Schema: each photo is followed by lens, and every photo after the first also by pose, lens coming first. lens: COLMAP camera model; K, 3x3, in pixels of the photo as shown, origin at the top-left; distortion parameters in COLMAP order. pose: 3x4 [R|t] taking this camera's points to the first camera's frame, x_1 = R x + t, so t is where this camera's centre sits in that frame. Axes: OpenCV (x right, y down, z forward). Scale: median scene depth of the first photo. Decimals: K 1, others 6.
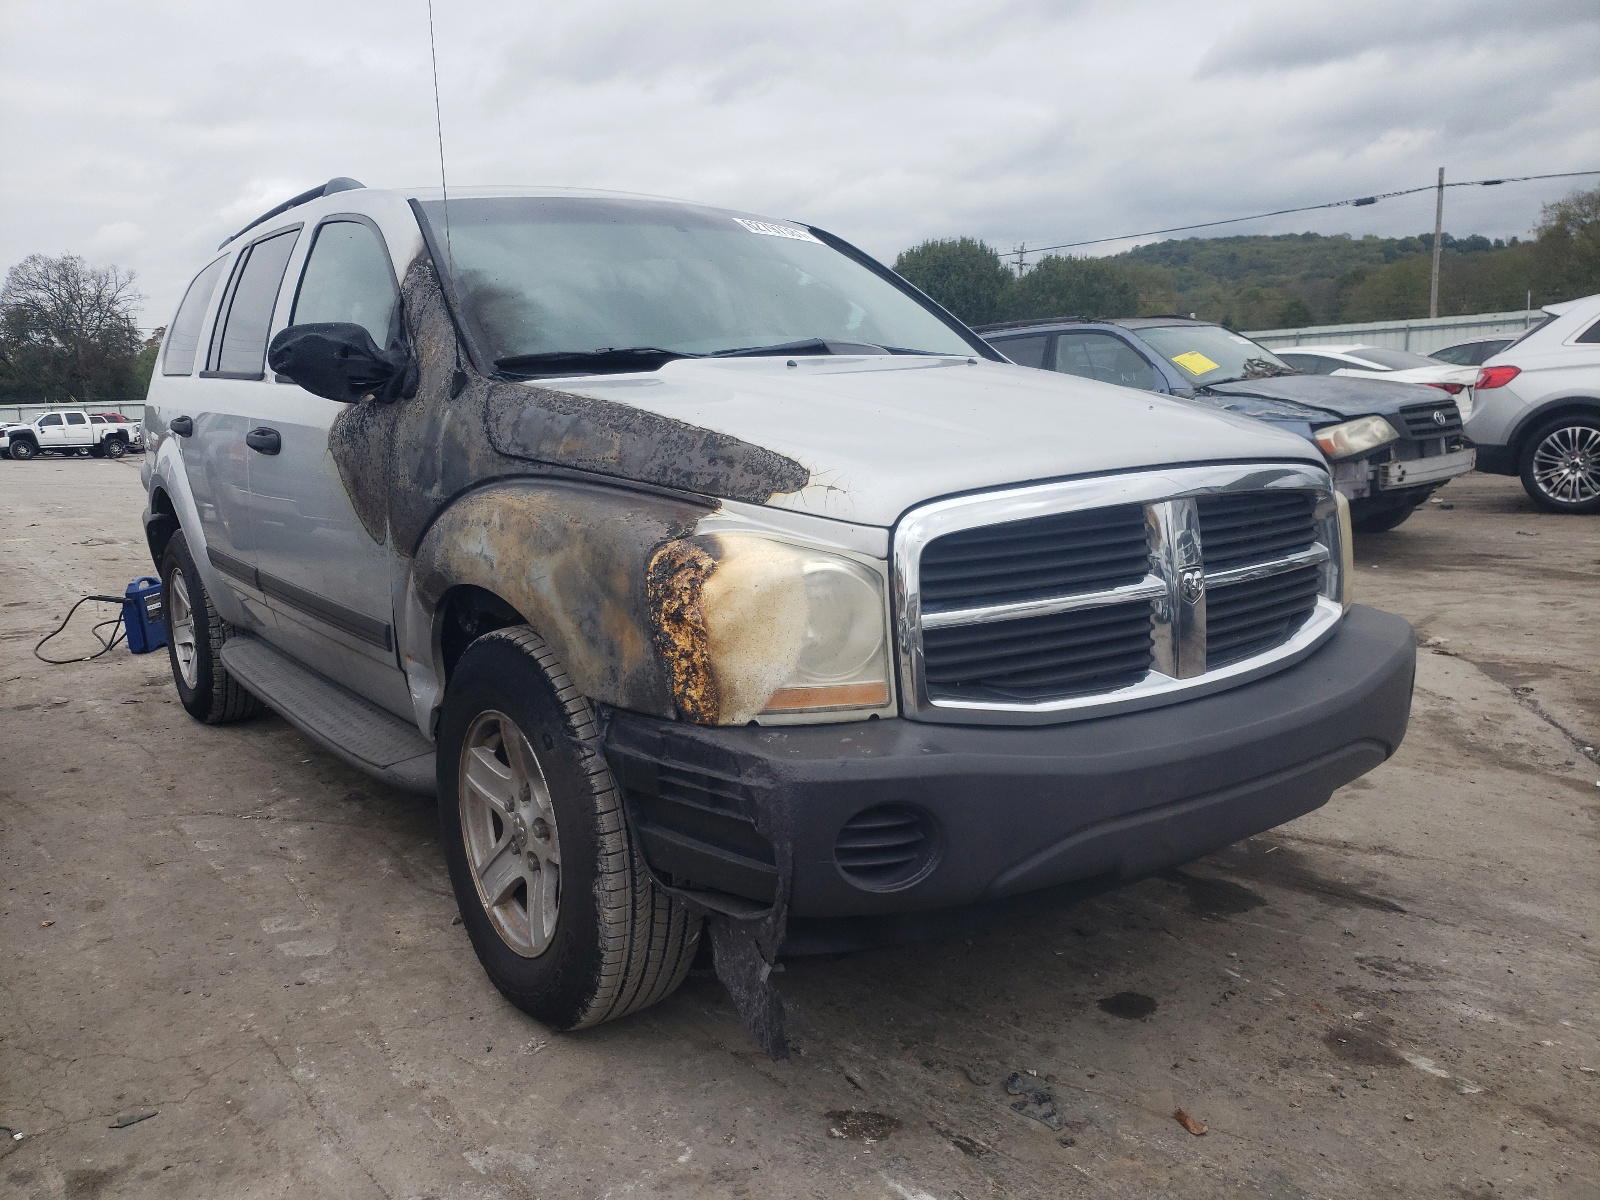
lens RADIAL K [[1314.2, 0, 801.1], [0, 1314.2, 513.1], [0, 0, 1]] dist [-0.009071, 0.042222]
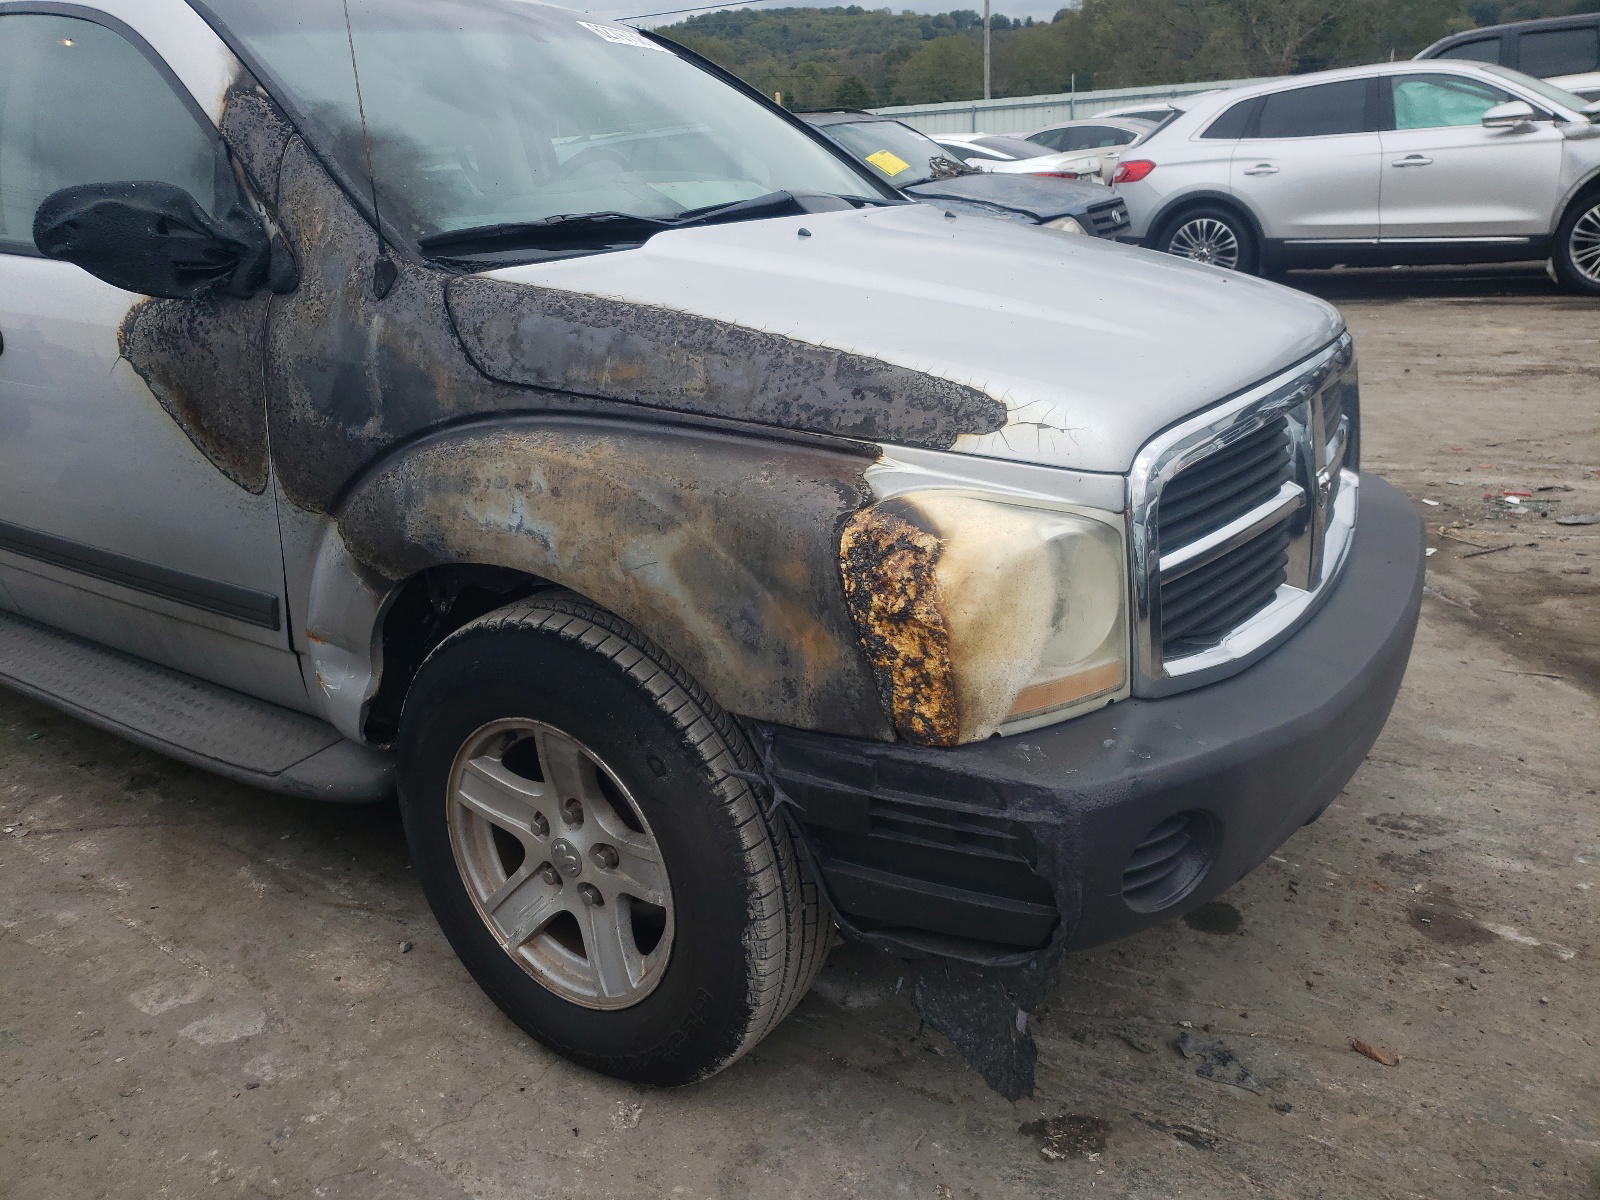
lens RADIAL K [[1314.2, 0, 801.1], [0, 1314.2, 513.1], [0, 0, 1]] dist [-0.009071, 0.042222]
pose [[0.944036, -0.093846, 0.316211, -0.341141], [0.040648, 0.984463, 0.170820, -0.101196], [-0.327329, -0.148407, 0.933183, 0.271793]]
